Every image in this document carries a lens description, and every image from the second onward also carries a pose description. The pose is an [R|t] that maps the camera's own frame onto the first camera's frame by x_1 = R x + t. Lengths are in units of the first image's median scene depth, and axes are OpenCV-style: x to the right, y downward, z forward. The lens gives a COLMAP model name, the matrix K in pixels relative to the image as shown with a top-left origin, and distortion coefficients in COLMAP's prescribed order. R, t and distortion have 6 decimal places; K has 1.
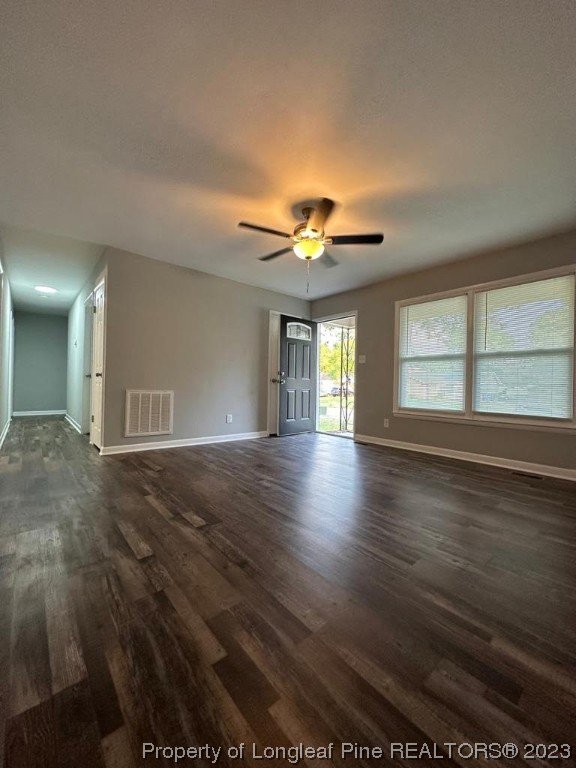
lens RADIAL K [[308.6, 0, 288.0], [0, 308.6, 384.0], [0, 0, 1]] dist [0.001614, 0.000771]
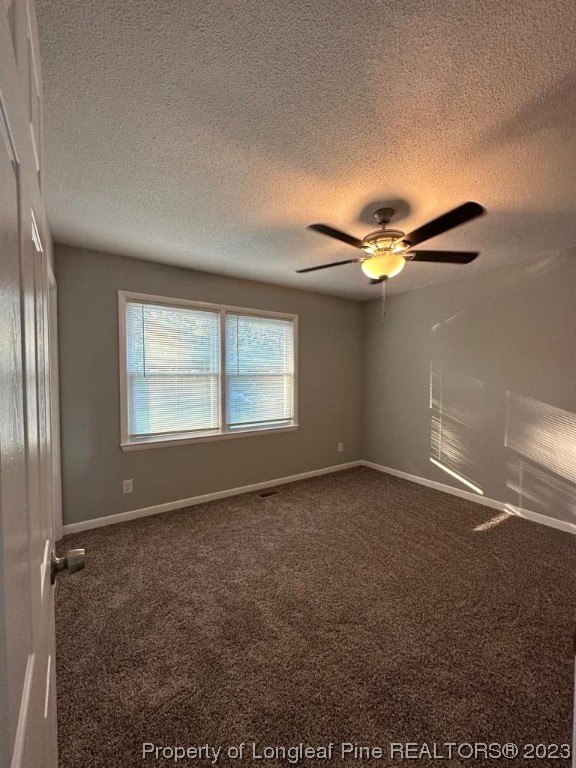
lens RADIAL K [[308.6, 0, 288.0], [0, 308.6, 384.0], [0, 0, 1]] dist [0.001614, 0.000771]
pose [[0.100052, -0.052073, 0.993619, -0.623119], [0.002694, 0.998640, 0.052065, -0.163591], [-0.994979, -0.002532, 0.100056, 1.003351]]
